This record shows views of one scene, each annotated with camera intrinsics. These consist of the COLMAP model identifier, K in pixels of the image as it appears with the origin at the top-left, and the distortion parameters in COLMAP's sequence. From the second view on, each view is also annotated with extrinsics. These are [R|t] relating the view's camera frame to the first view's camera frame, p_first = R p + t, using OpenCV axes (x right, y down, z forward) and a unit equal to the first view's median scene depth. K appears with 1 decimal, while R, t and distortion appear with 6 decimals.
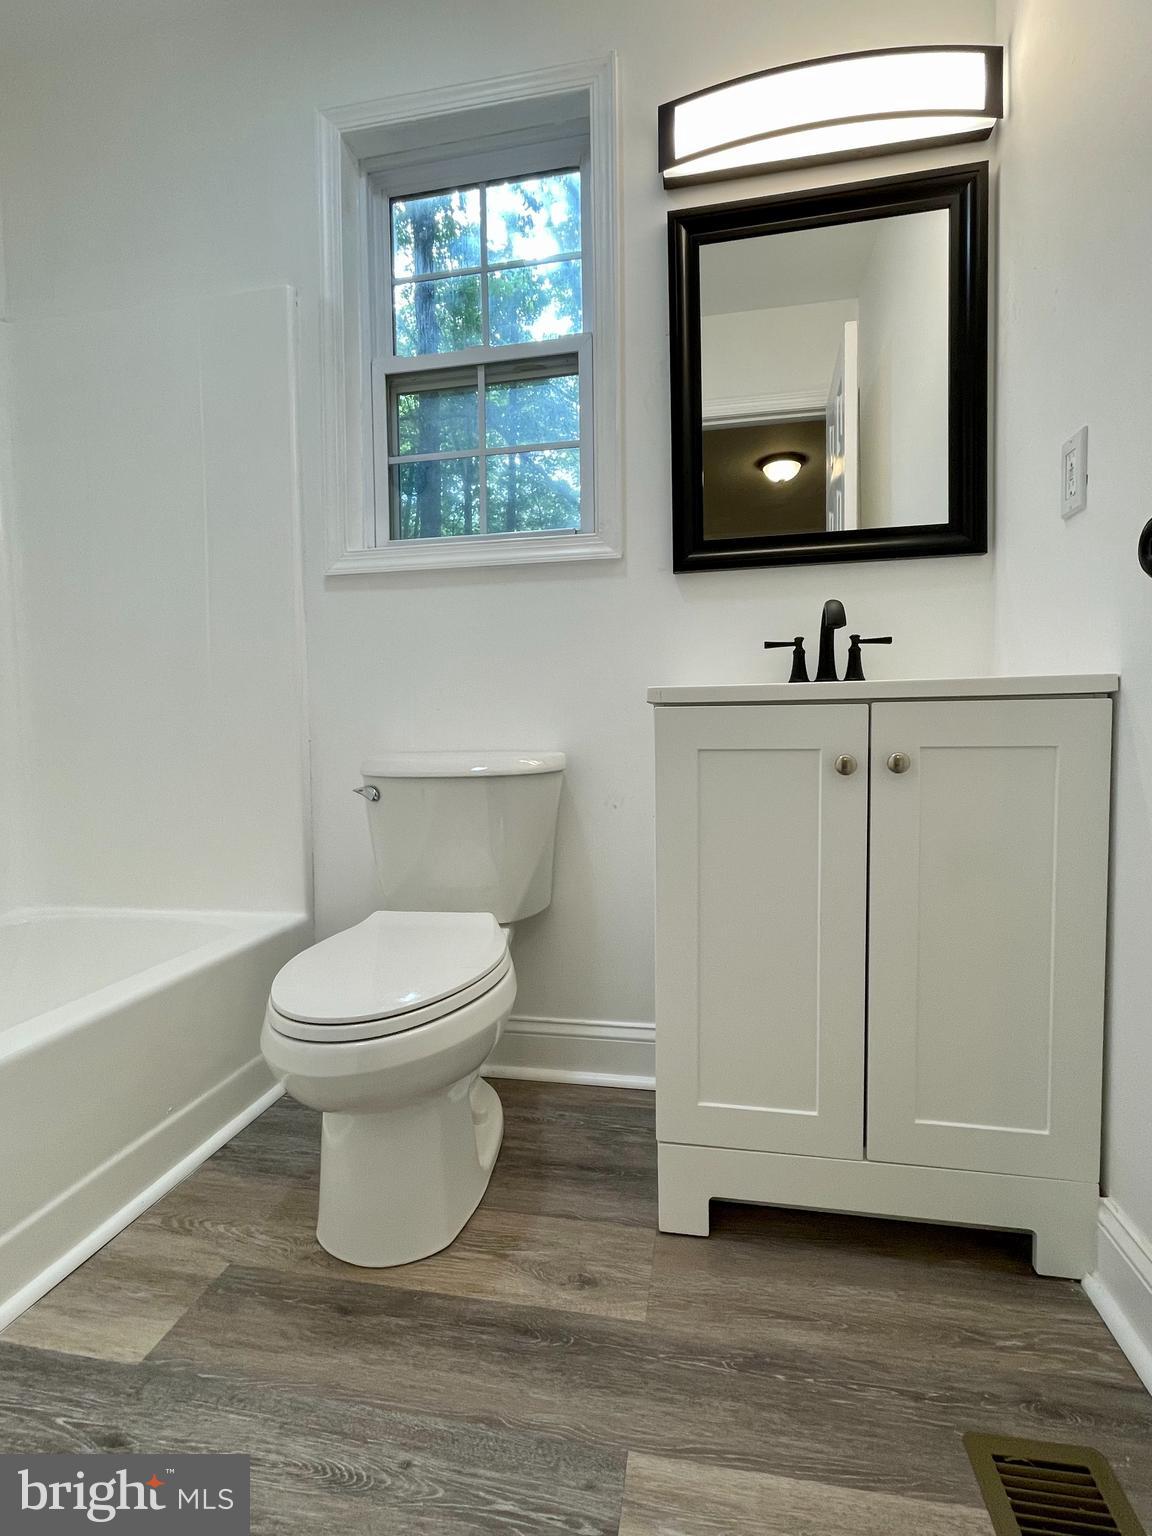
lens RADIAL K [[735.9, 0, 583.8], [0, 735.9, 768.6], [0, 0, 1]] dist [-0.003732, -0.001432]
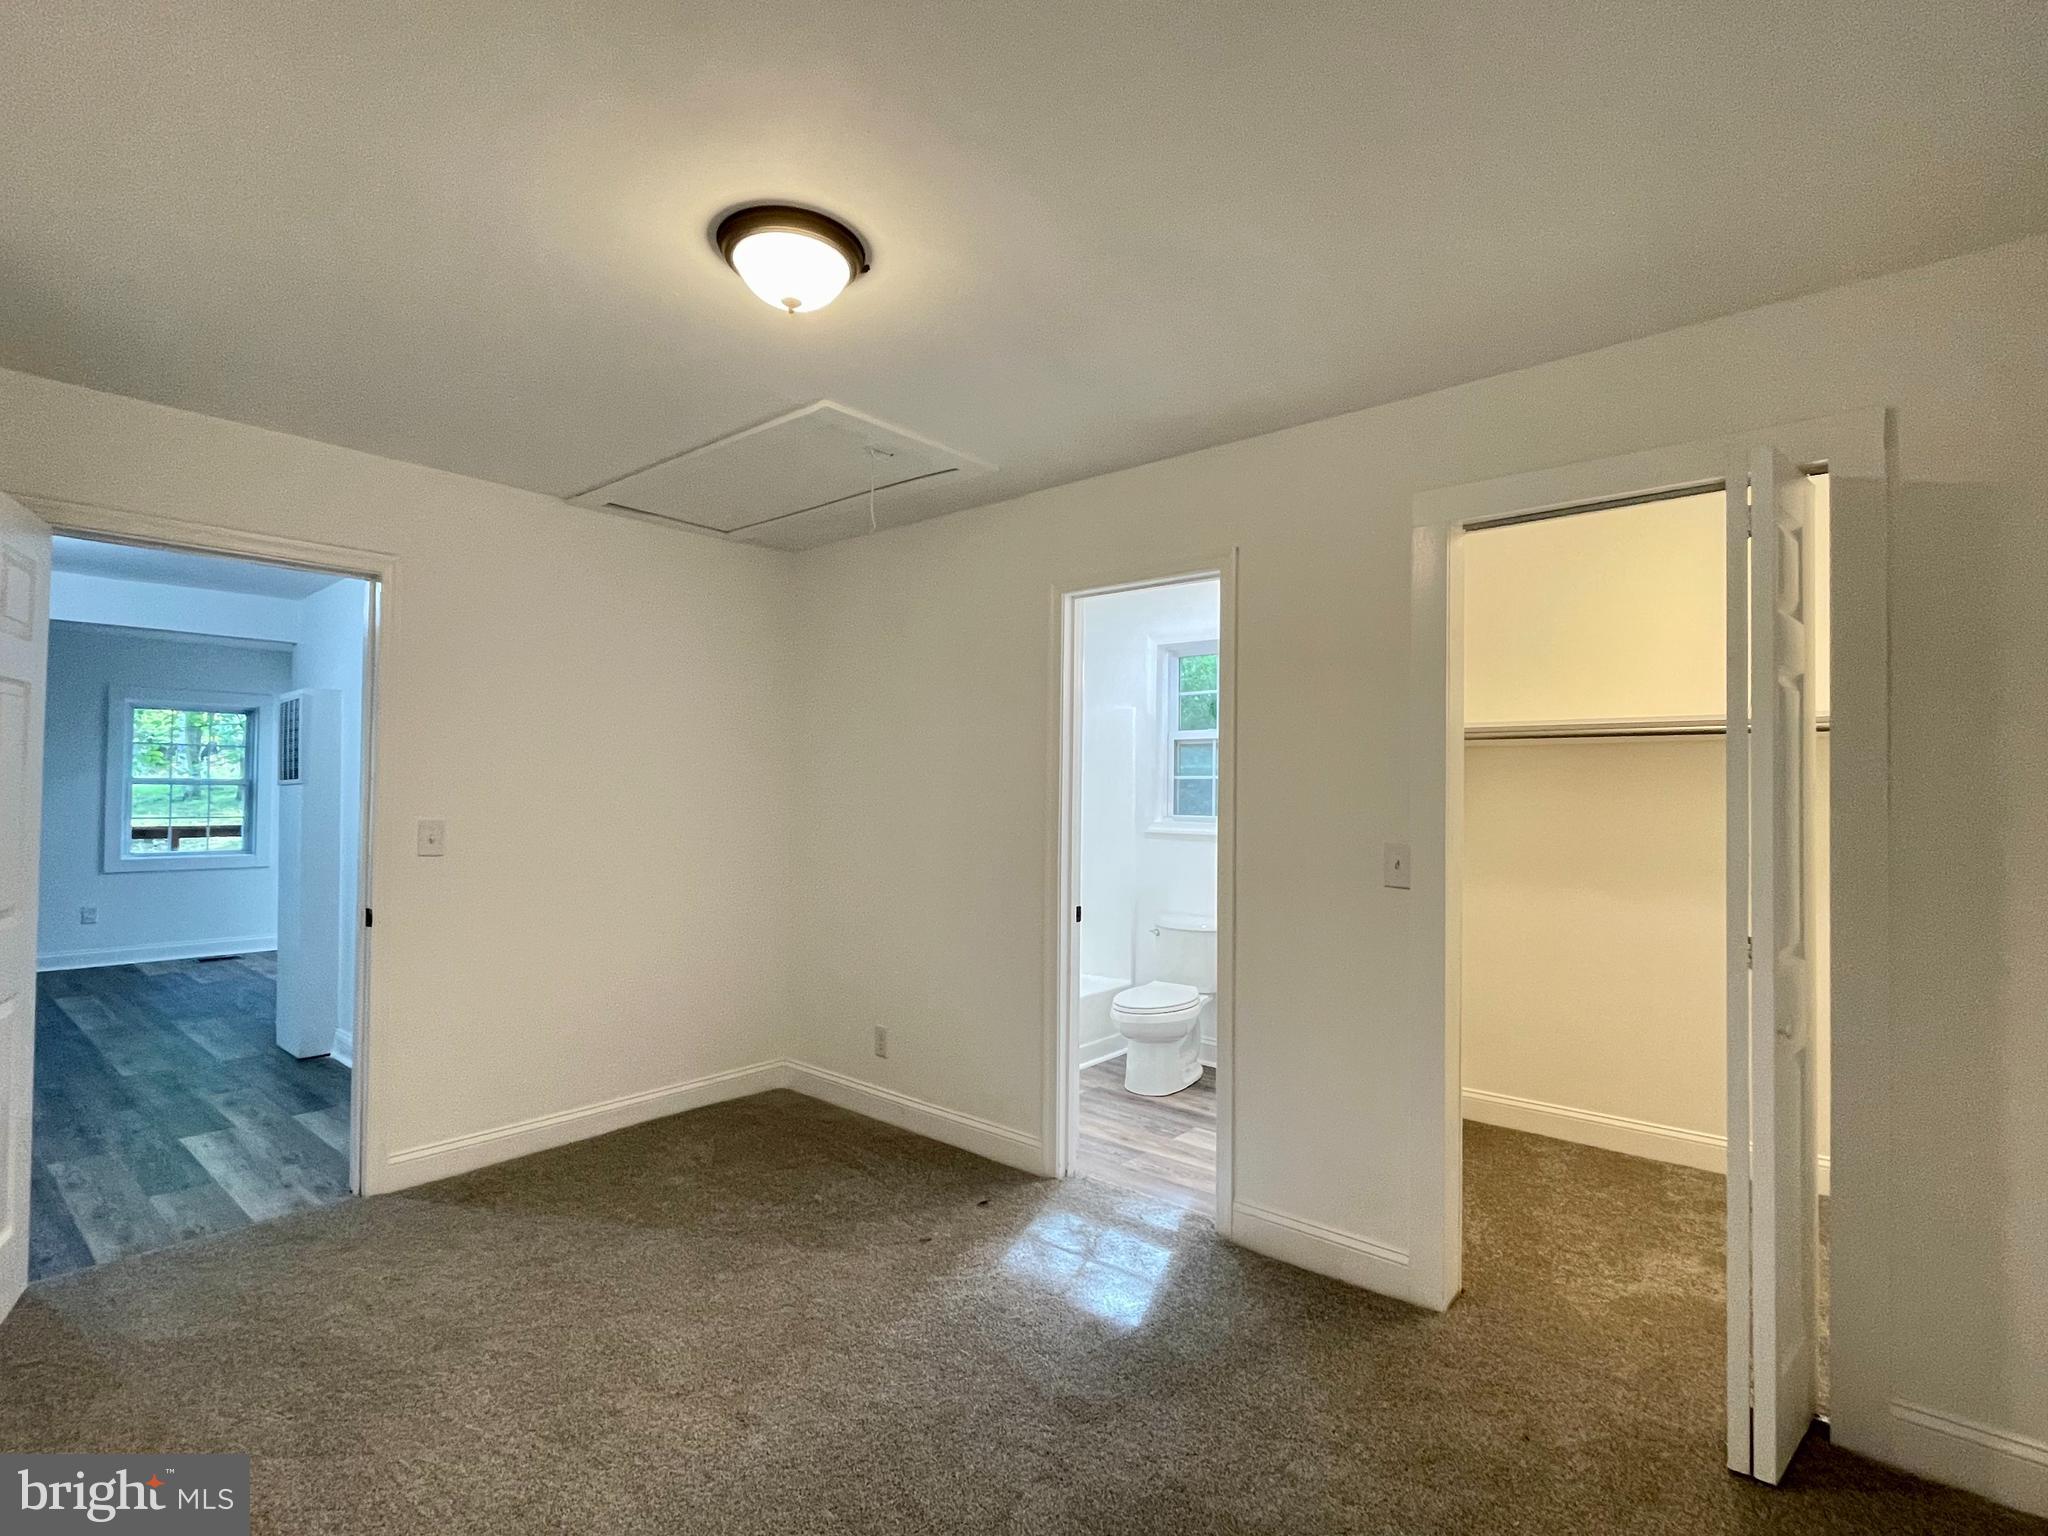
lens RADIAL K [[981.2, 0, 1024.0], [0, 981.2, 770.8], [0, 0, 1]] dist [-0.003732, -0.001432]
pose [[0.870840, 0.011940, -0.491422, 1.197589], [-0.049270, 0.996791, -0.063091, -0.355345], [0.489091, 0.079155, 0.868634, -2.701139]]
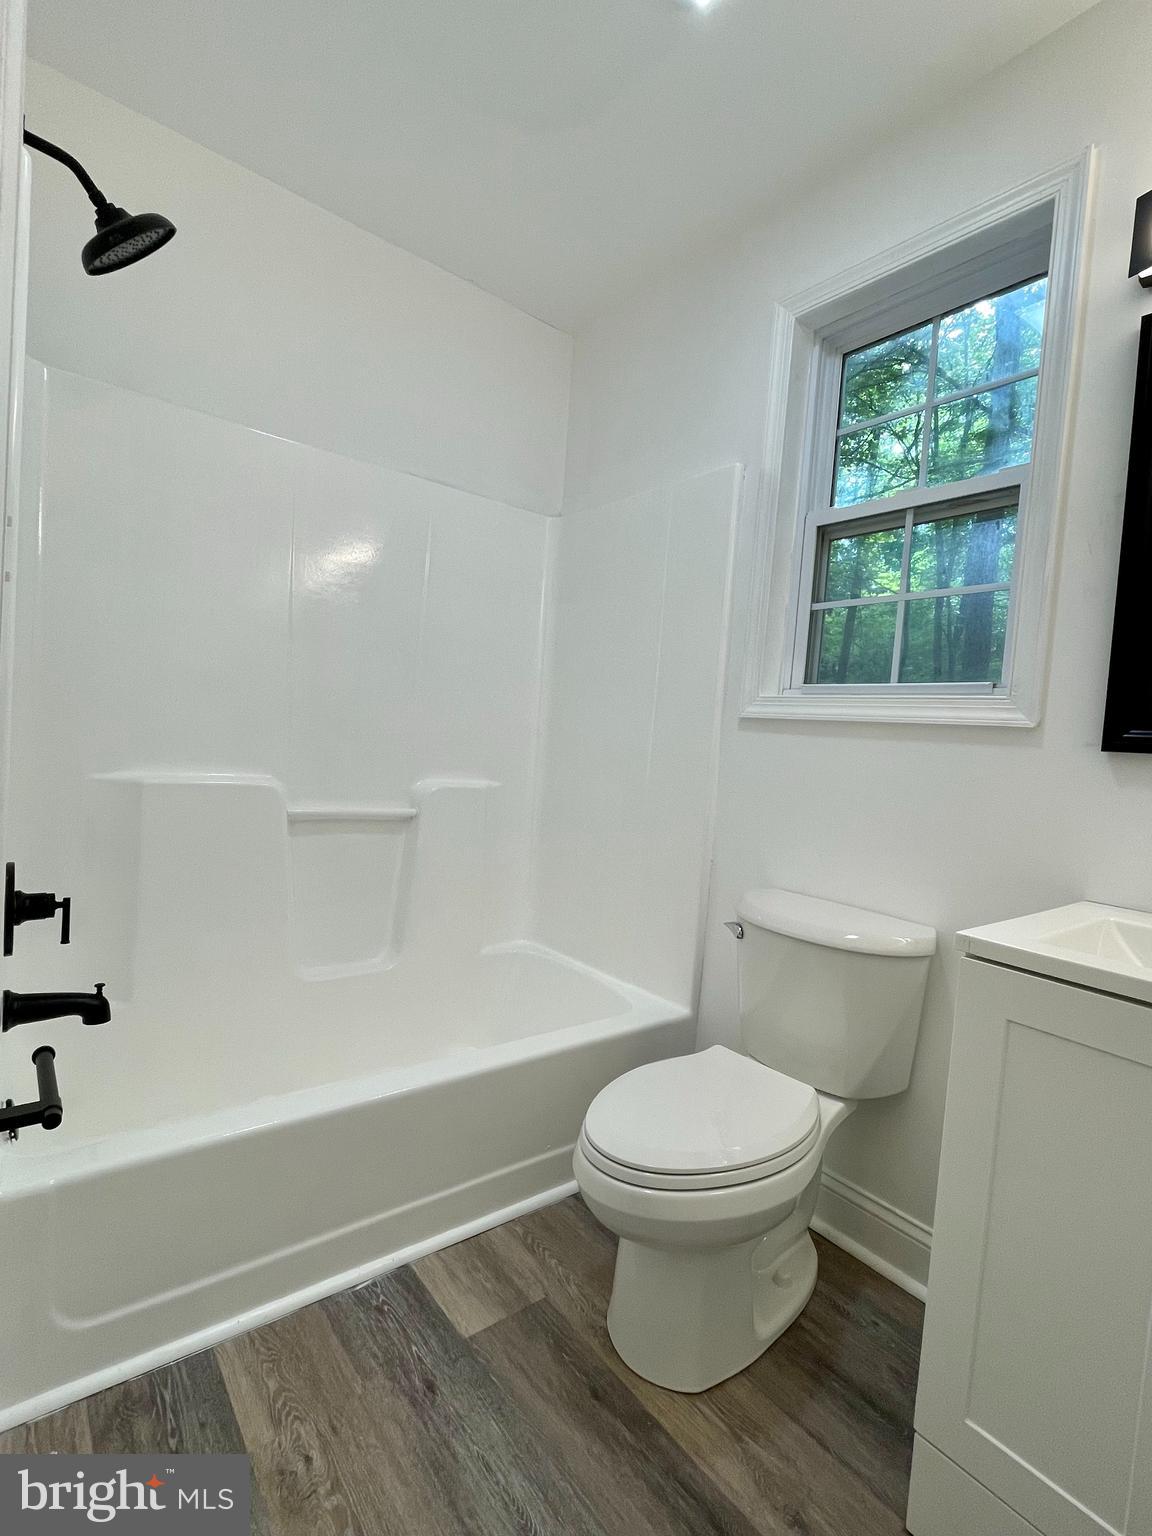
lens RADIAL K [[735.9, 0, 568.9], [0, 735.9, 771.3], [0, 0, 1]] dist [-0.003732, -0.001432]
pose [[0.747736, 0.098102, -0.656710, 0.285214], [-0.117069, 0.993010, 0.015044, -0.247454], [0.653595, 0.065632, 0.753993, 0.000430]]
